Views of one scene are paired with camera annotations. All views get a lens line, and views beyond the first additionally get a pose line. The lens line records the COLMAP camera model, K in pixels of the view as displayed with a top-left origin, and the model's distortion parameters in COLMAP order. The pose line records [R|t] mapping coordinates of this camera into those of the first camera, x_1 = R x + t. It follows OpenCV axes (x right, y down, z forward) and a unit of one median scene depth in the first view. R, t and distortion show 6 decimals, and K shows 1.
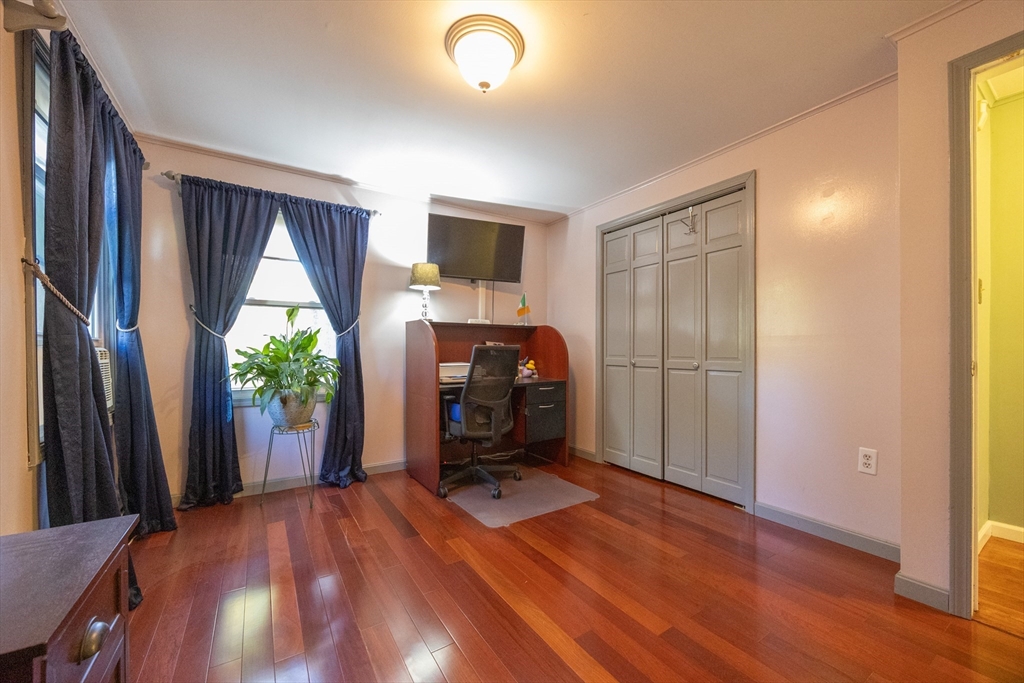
lens RADIAL K [[393.5, 0, 506.3], [0, 393.5, 347.9], [0, 0, 1]] dist [-0.005200, 0.000006]
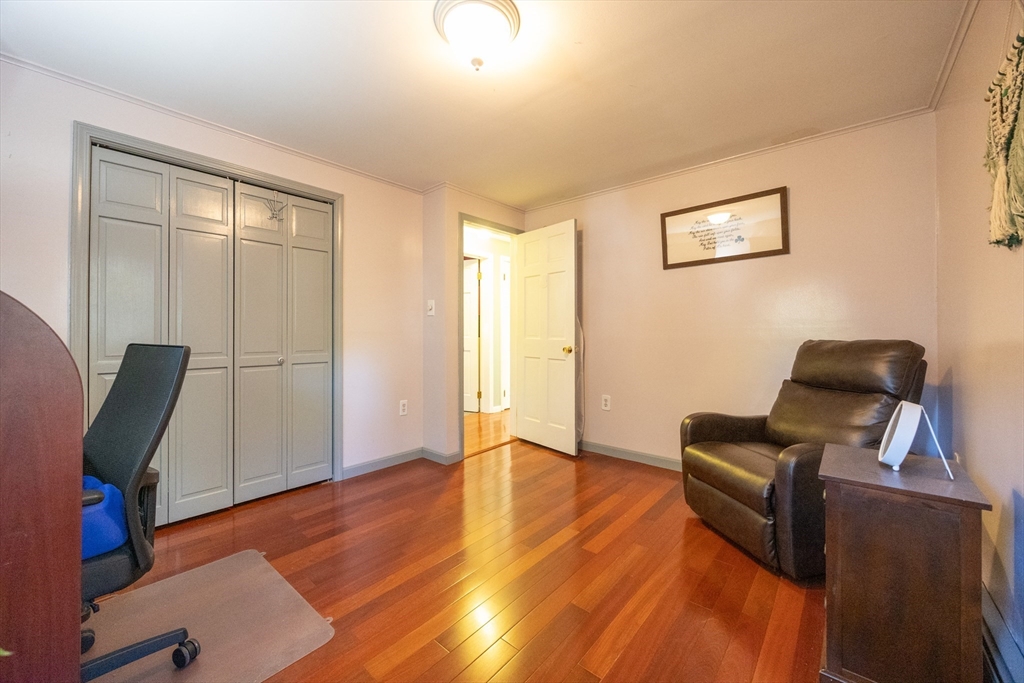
lens RADIAL K [[393.5, 0, 505.6], [0, 393.5, 333.9], [0, 0, 1]] dist [-0.005200, 0.000006]
pose [[-0.278162, 0.002399, 0.960531, -0.627165], [0.002825, 0.999995, -0.001680, -0.018342], [-0.960530, 0.002246, -0.278167, 0.800601]]
